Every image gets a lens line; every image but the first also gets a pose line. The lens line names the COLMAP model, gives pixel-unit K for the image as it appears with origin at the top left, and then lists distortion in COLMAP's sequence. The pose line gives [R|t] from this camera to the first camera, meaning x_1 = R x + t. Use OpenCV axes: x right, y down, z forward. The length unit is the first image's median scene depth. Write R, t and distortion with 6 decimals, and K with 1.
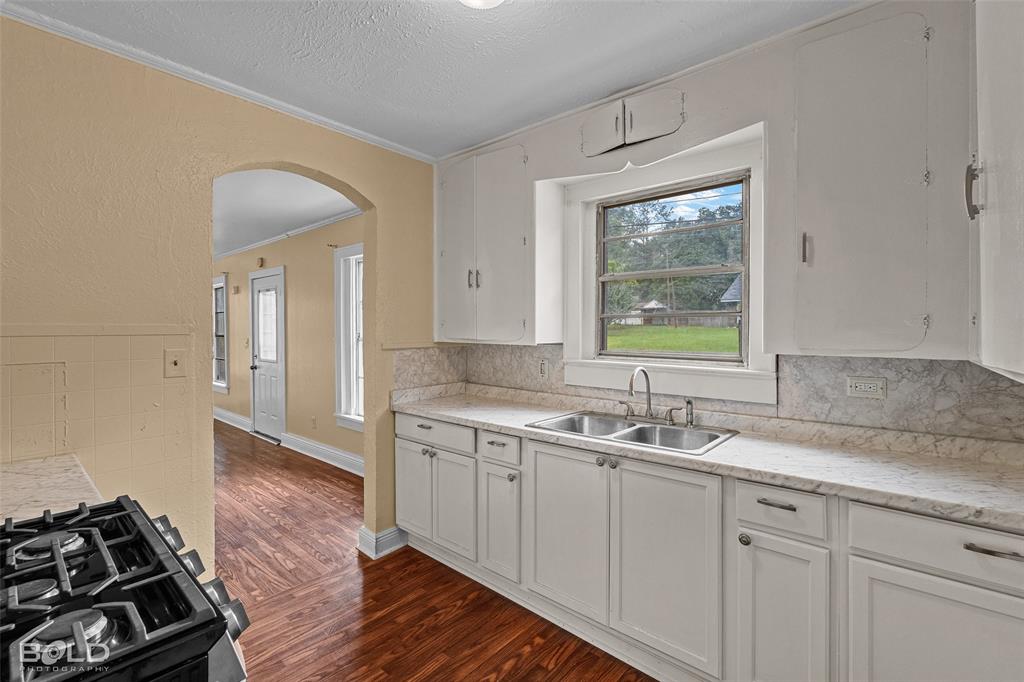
lens RADIAL K [[452.0, 0, 512.5], [0, 452.0, 336.5], [0, 0, 1]] dist [-0.007183, 0.003442]
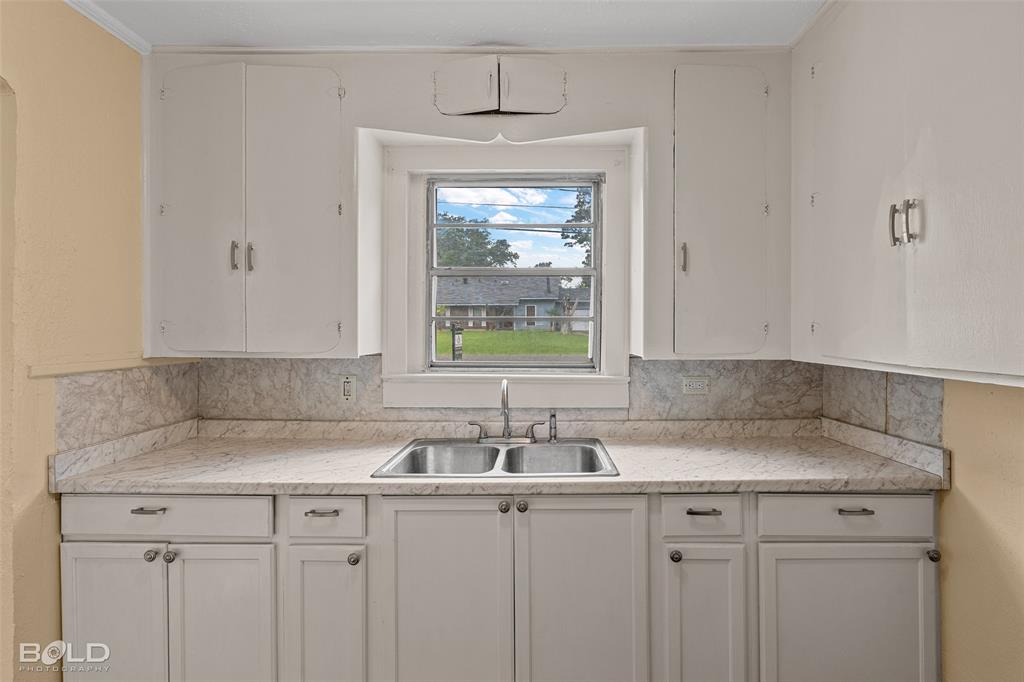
lens RADIAL K [[452.0, 0, 511.9], [0, 452.0, 335.1], [0, 0, 1]] dist [-0.007183, 0.003442]
pose [[0.765434, -0.006645, 0.643480, -0.265355], [0.011684, 0.999925, -0.003573, -0.013752], [-0.643408, 0.010253, 0.765455, 0.357925]]
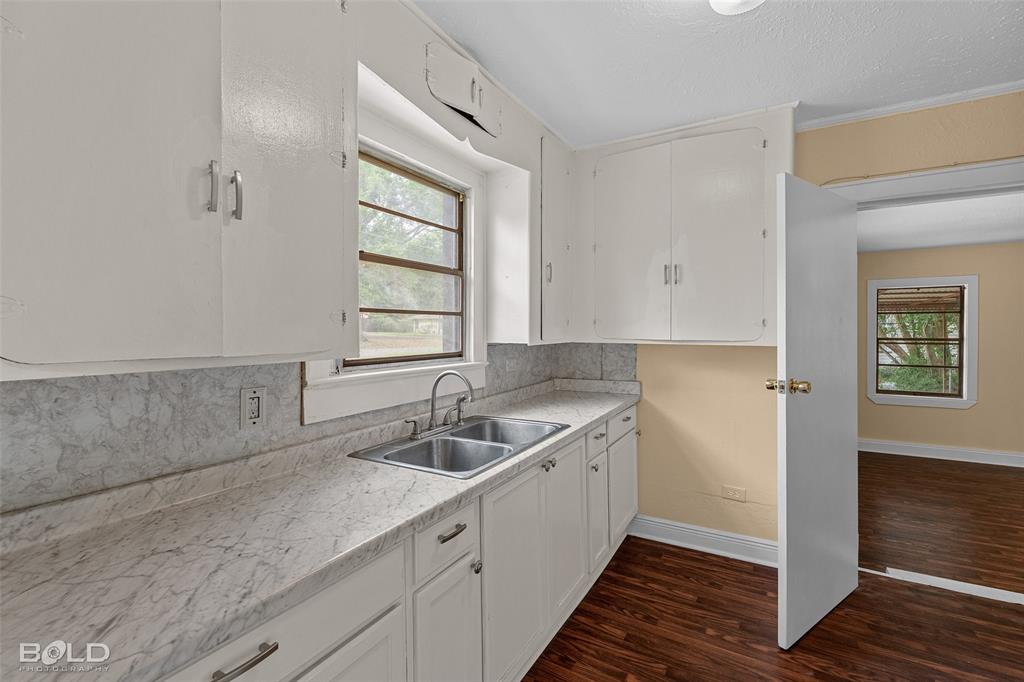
lens RADIAL K [[452.0, 0, 518.6], [0, 452.0, 337.2], [0, 0, 1]] dist [-0.007183, 0.003442]
pose [[-0.196126, -0.024306, 0.980277, -0.633198], [0.016522, 0.999469, 0.028088, -0.021305], [-0.980439, 0.021704, -0.195621, 1.081600]]
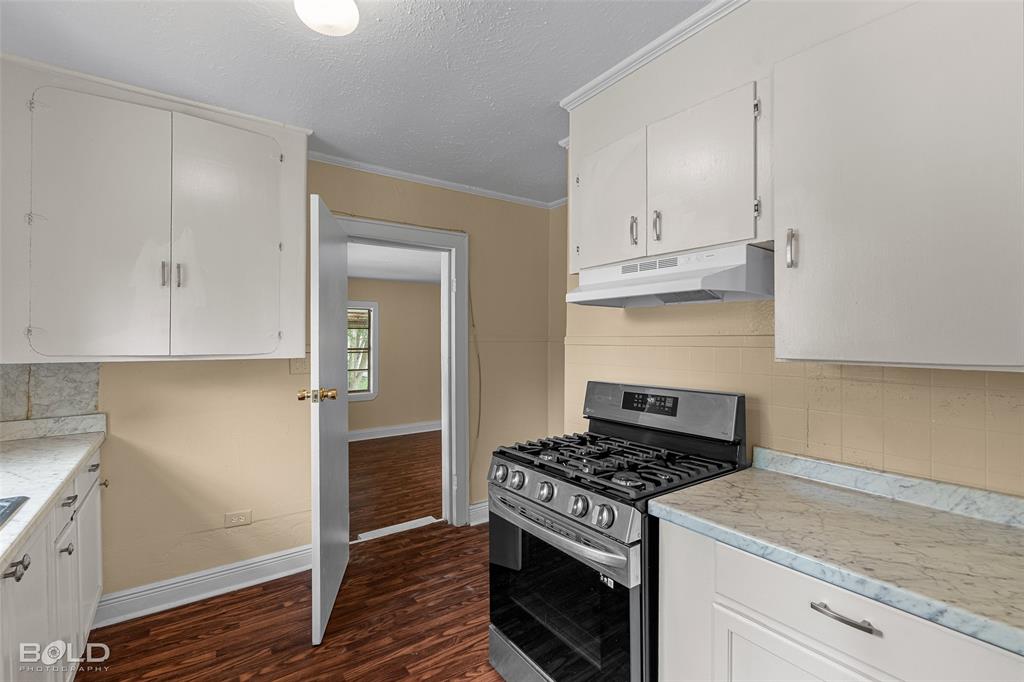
lens RADIAL K [[452.0, 0, 508.5], [0, 452.0, 341.6], [0, 0, 1]] dist [-0.007183, 0.003442]
pose [[-0.972556, -0.005343, 0.232608, -0.472539], [-0.000506, 0.999783, 0.020848, -0.023247], [-0.232669, 0.020158, -0.972347, 1.221886]]
